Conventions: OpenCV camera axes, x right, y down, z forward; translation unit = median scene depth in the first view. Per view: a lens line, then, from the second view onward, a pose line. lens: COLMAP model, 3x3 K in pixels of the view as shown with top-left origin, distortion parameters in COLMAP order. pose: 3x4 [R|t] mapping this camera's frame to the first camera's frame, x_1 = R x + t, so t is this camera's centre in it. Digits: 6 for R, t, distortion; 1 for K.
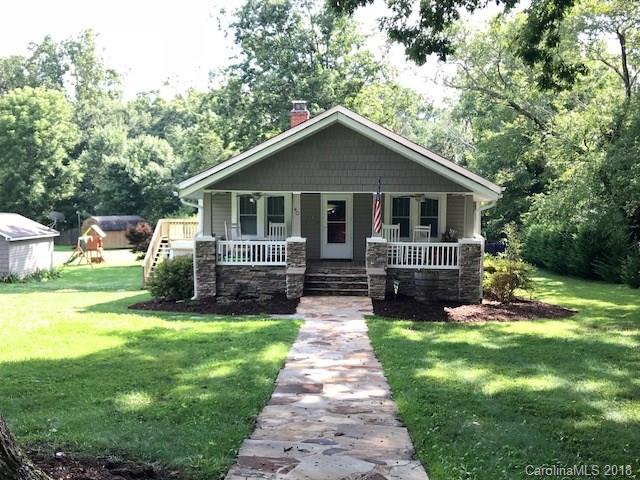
lens RADIAL K [[683.0, 0, 320.0], [0, 683.0, 240.0], [0, 0, 1]] dist [0.114067, -0.386155]
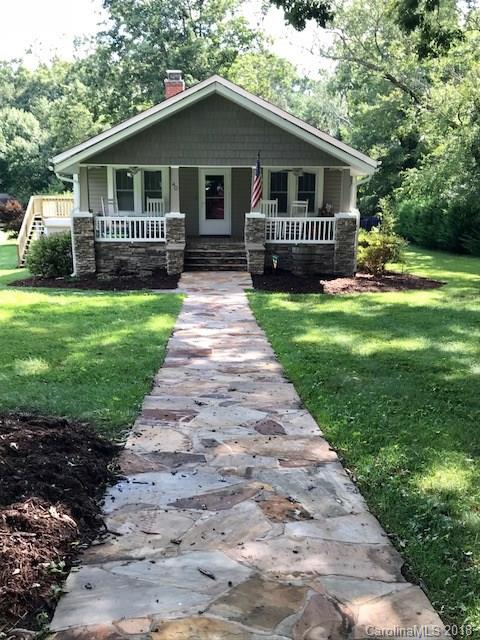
lens RADIAL K [[676.3, 0, 240.0], [0, 676.3, 320.0], [0, 0, 1]] dist [0.111020, -0.332770]
pose [[0.997715, -0.016784, 0.065446, -0.007089], [0.006902, 0.988904, 0.148399, 0.003823], [-0.067210, -0.147608, 0.986760, -0.009868]]
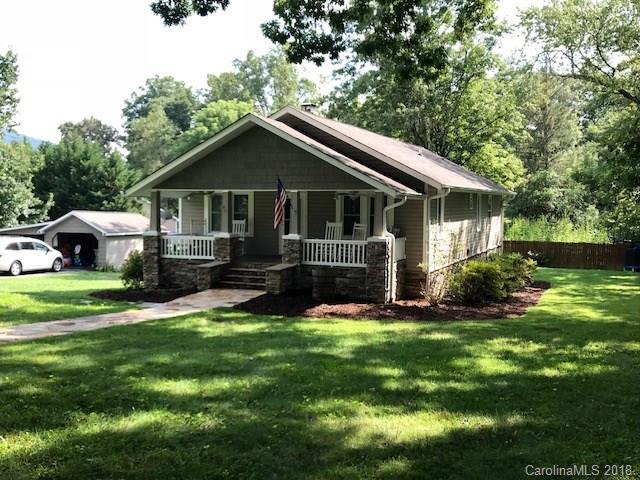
lens RADIAL K [[683.0, 0, 320.0], [0, 683.0, 240.0], [0, 0, 1]] dist [0.114067, -0.386155]
pose [[0.936481, 0.014756, -0.350409, 0.453925], [-0.015842, 0.999874, -0.000235, 0.004355], [0.350362, 0.005772, 0.936597, 0.054885]]
